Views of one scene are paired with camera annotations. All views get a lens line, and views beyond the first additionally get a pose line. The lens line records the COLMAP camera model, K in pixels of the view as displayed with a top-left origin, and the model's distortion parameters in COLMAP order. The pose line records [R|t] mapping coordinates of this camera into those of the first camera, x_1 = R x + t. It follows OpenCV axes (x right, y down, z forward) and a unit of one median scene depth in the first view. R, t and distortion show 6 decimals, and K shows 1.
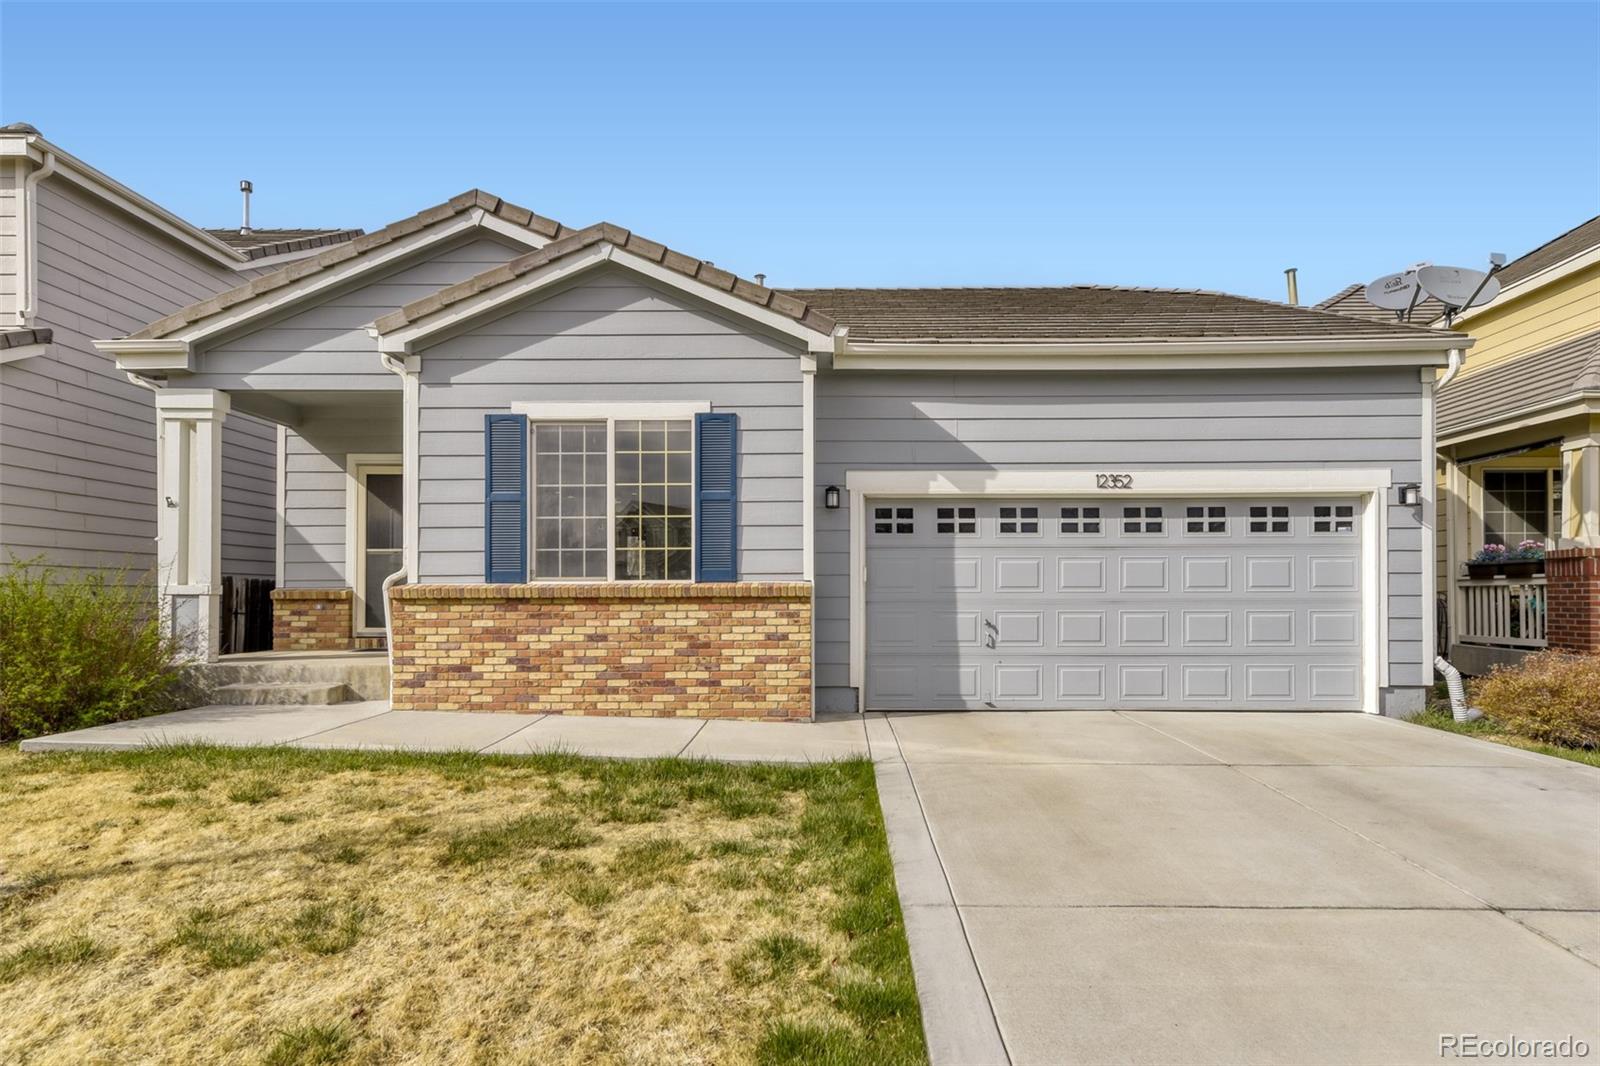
lens RADIAL K [[935.8, 0, 800.0], [0, 935.8, 533.0], [0, 0, 1]] dist [0.016655, -0.000808]
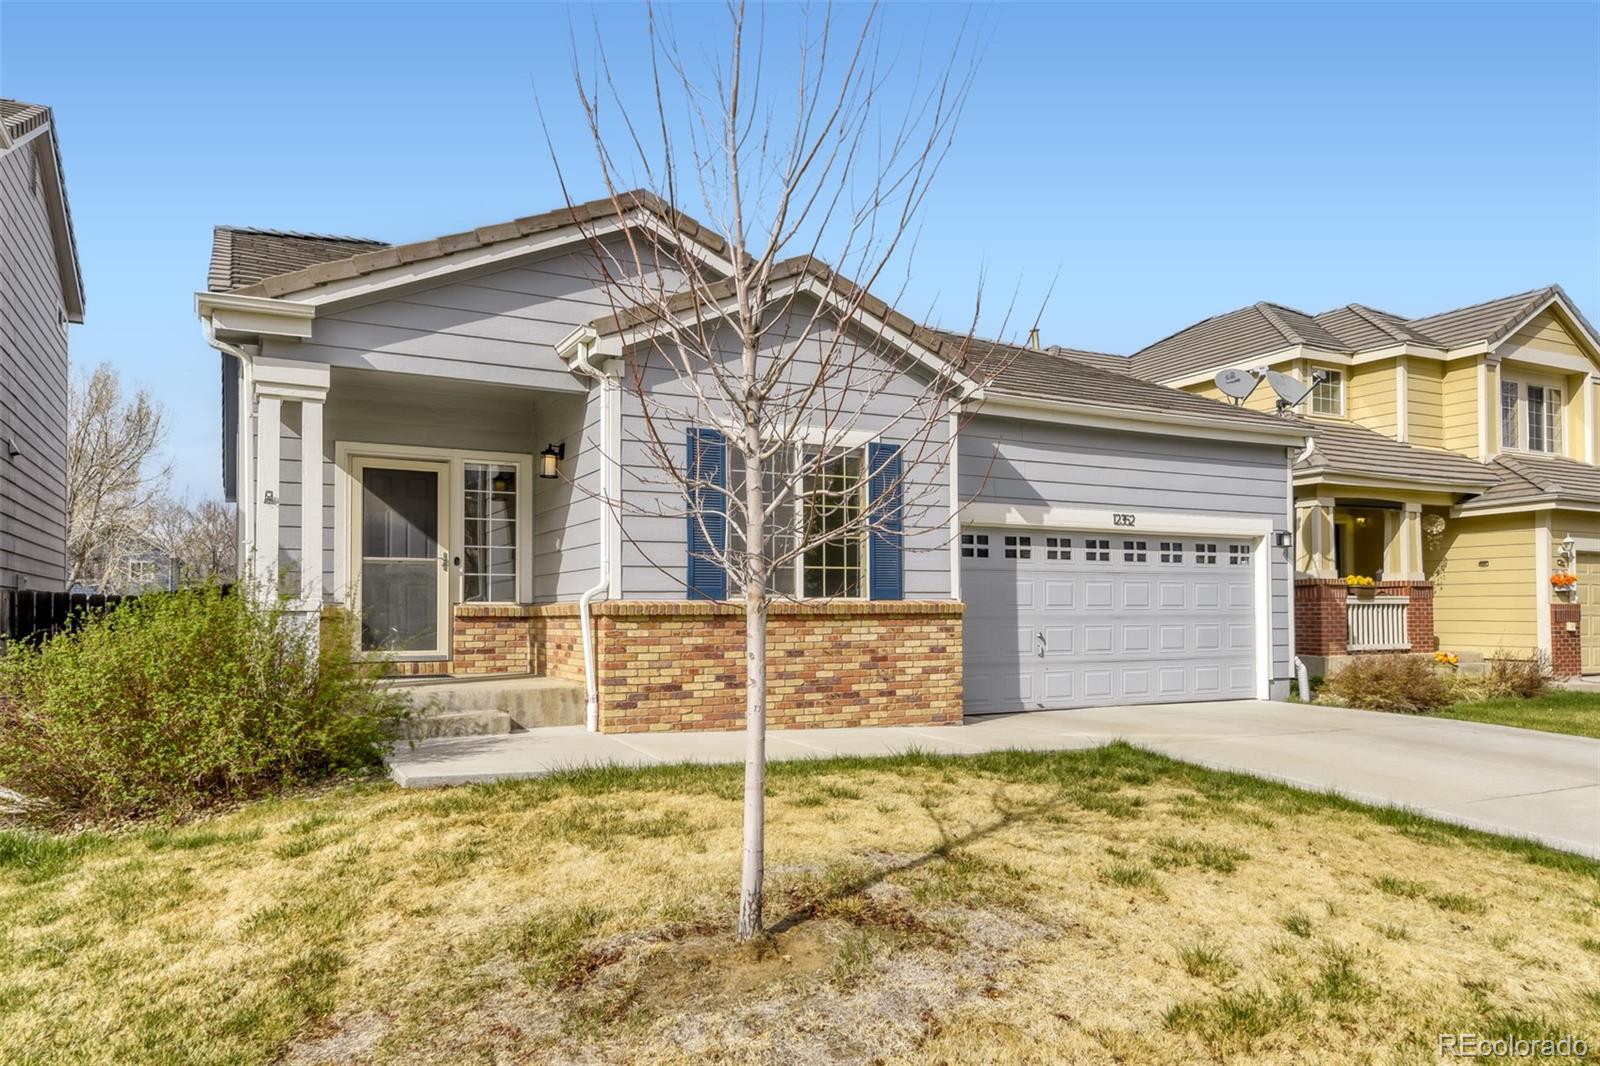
lens RADIAL K [[1089.4, 0, 799.7], [0, 1089.4, 517.5], [0, 0, 1]] dist [0.002001, 0.001165]
pose [[0.872281, 0.042314, 0.487170, -0.793573], [-0.030673, 0.999022, -0.031851, 0.000672], [-0.488042, 0.012840, 0.872726, -0.050129]]
